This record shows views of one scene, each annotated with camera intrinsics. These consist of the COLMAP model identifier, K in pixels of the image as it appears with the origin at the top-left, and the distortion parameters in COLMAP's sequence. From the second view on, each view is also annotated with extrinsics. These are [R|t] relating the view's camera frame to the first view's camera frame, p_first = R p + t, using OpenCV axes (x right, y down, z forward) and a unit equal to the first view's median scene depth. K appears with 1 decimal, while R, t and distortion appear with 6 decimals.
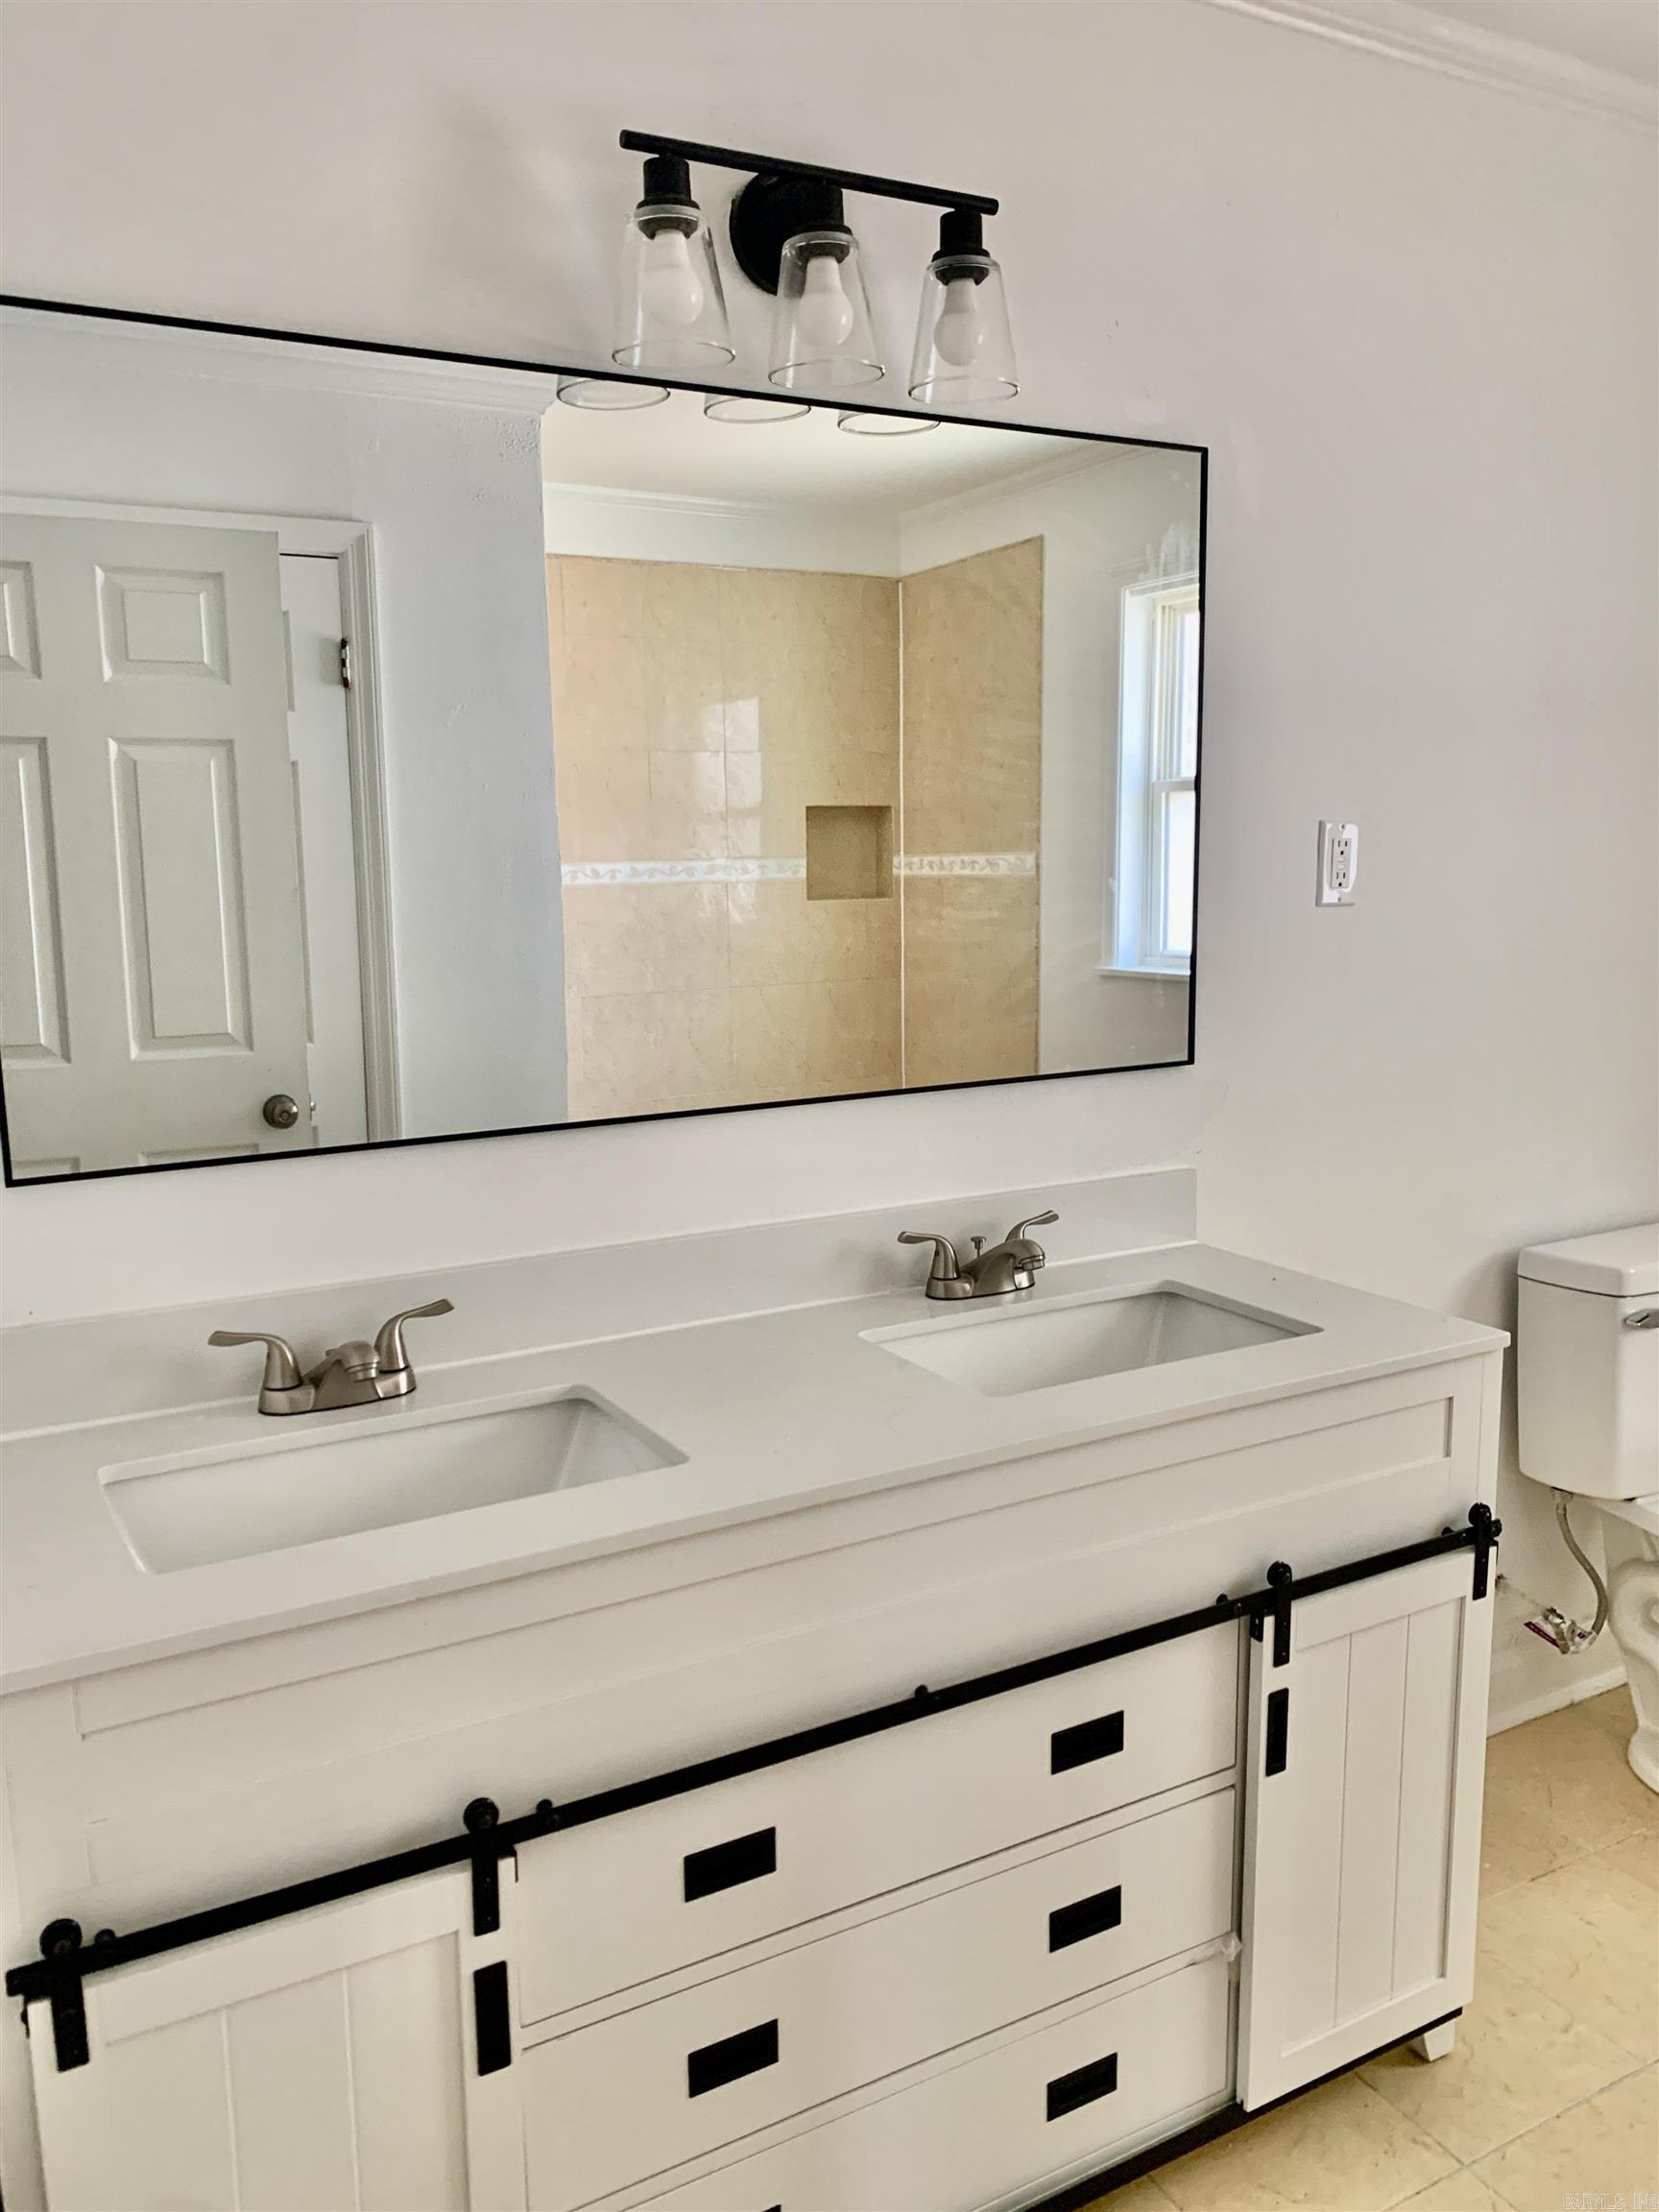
lens RADIAL K [[1693.3, 0, 829.5], [0, 1693.3, 1106.0], [0, 0, 1]] dist [0.081918, -0.115003]
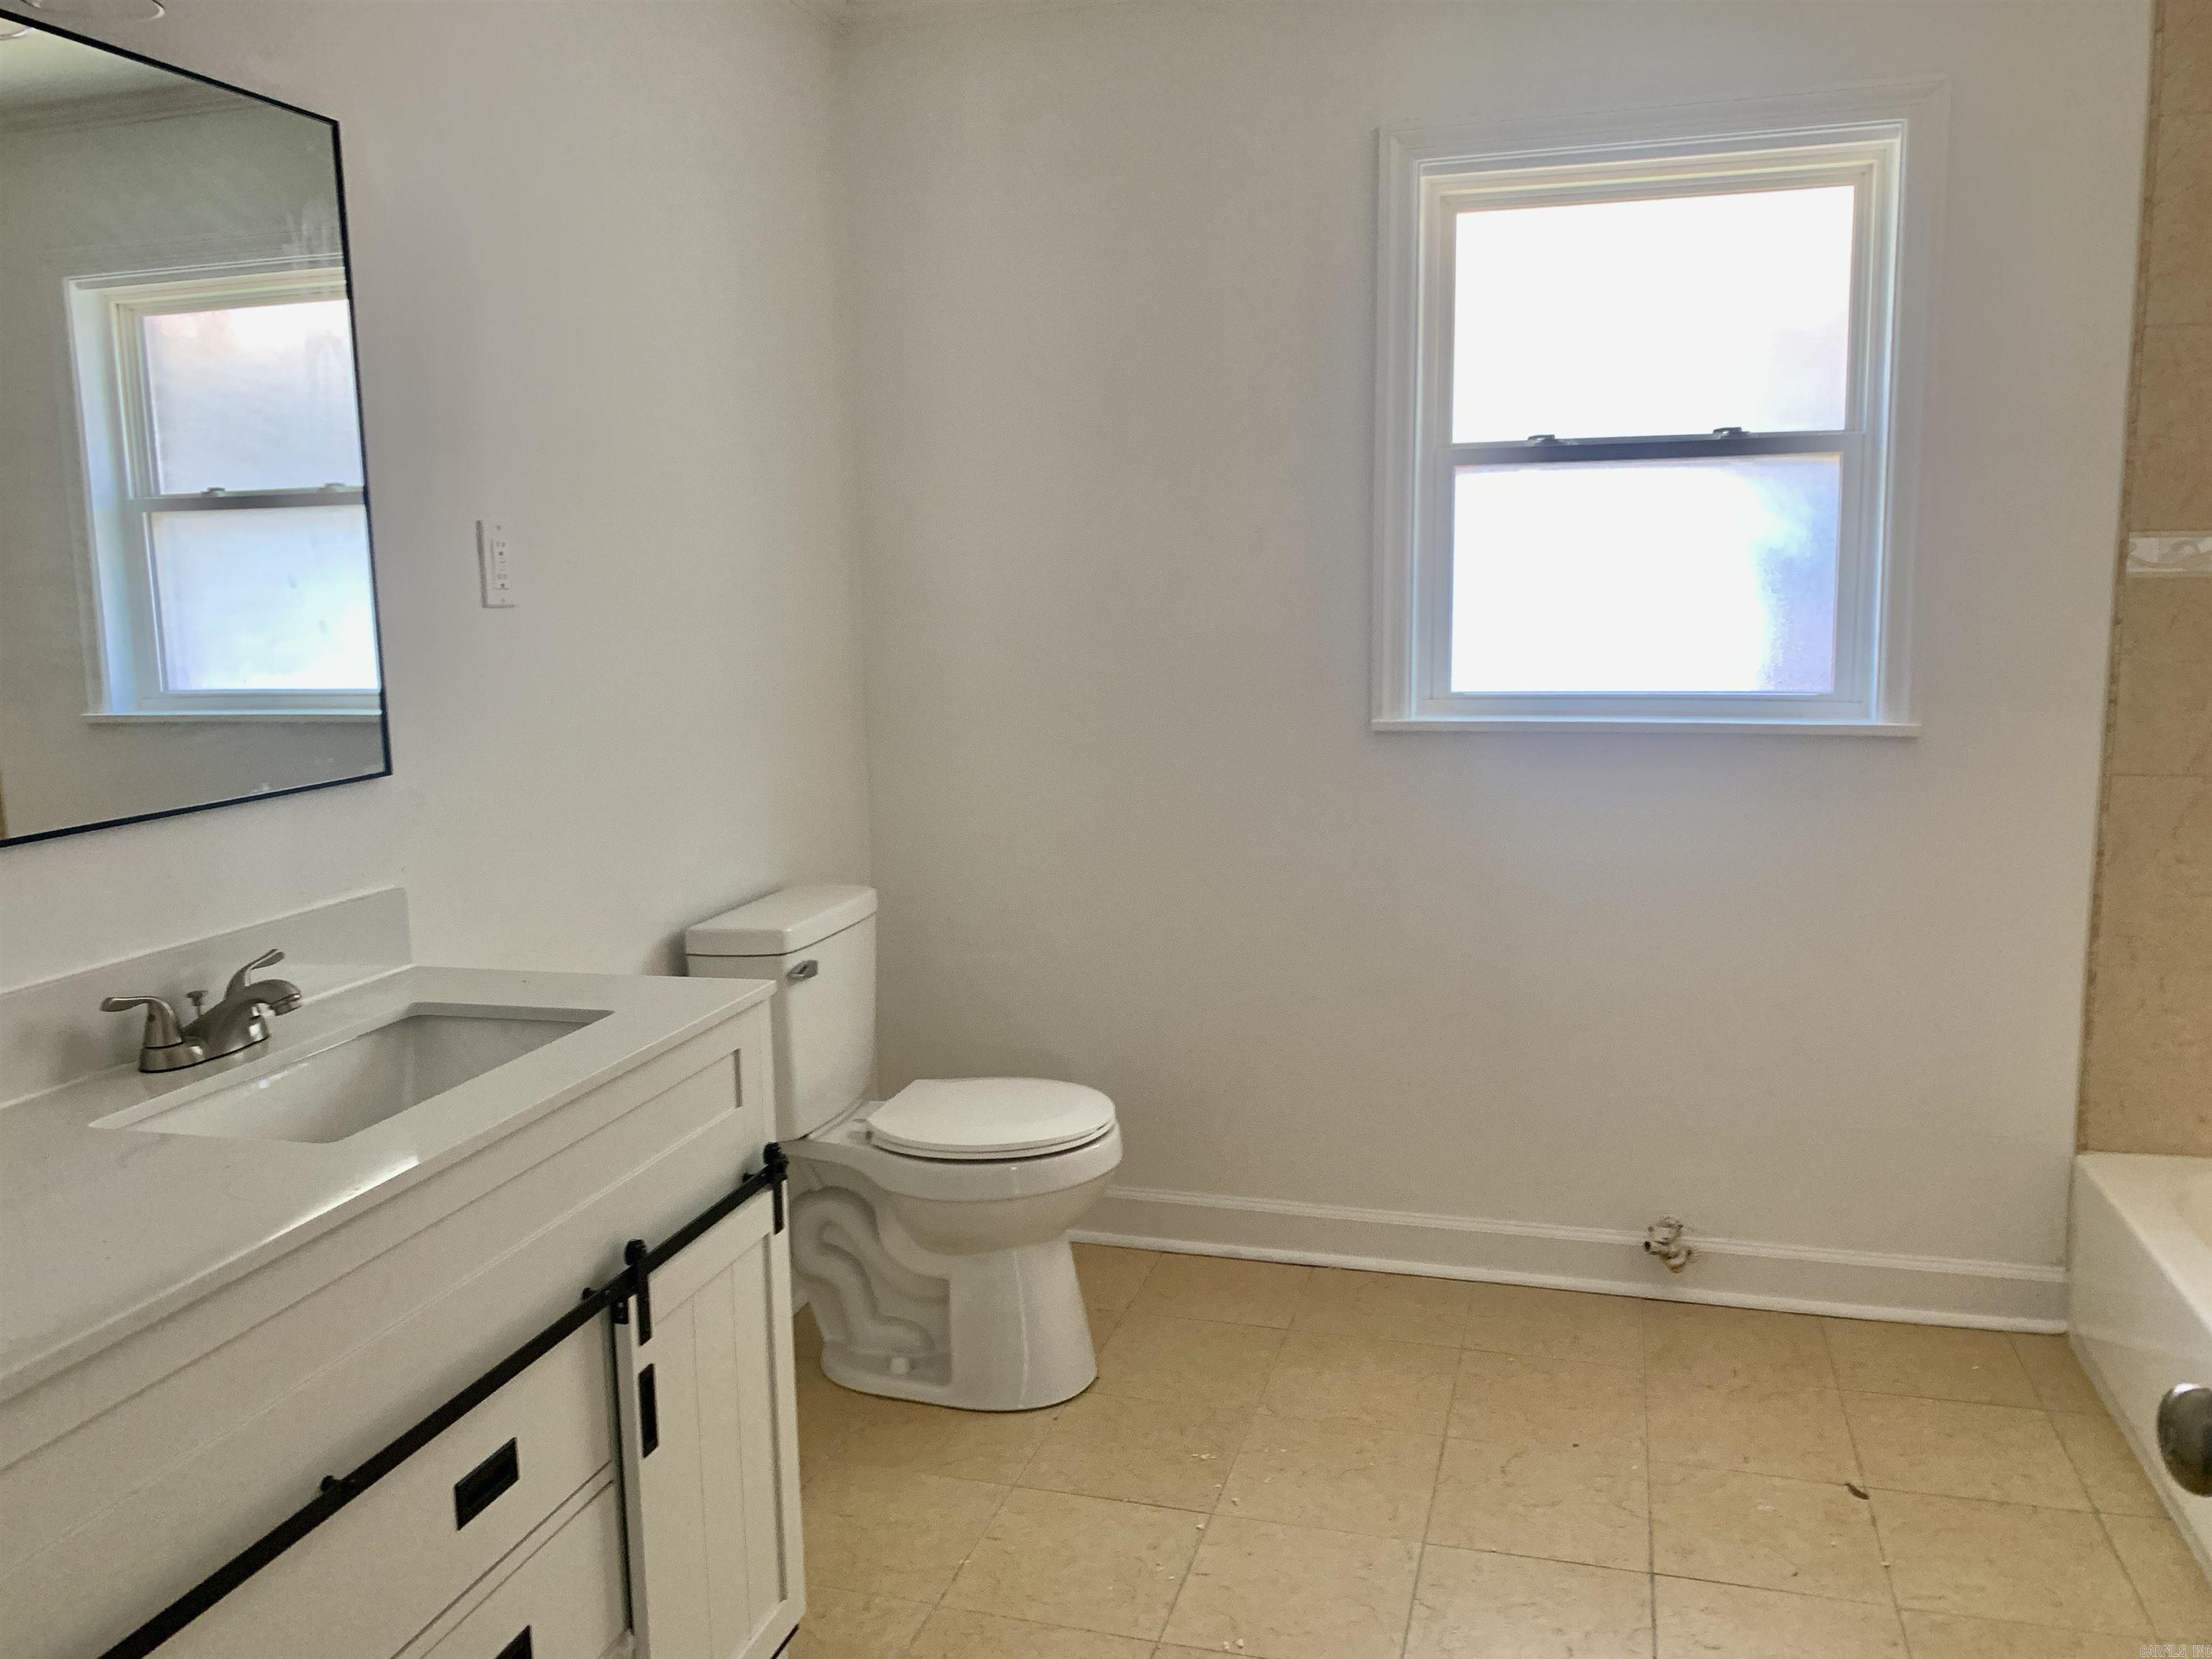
lens RADIAL K [[1745.9, 0, 1107.7], [0, 1745.9, 789.3], [0, 0, 1]] dist [-0.011501, -0.004383]
pose [[0.703900, -0.091765, 0.704346, -0.198233], [0.124095, 0.992256, 0.005258, 0.029077], [-0.699375, 0.083705, 0.709837, 0.052508]]
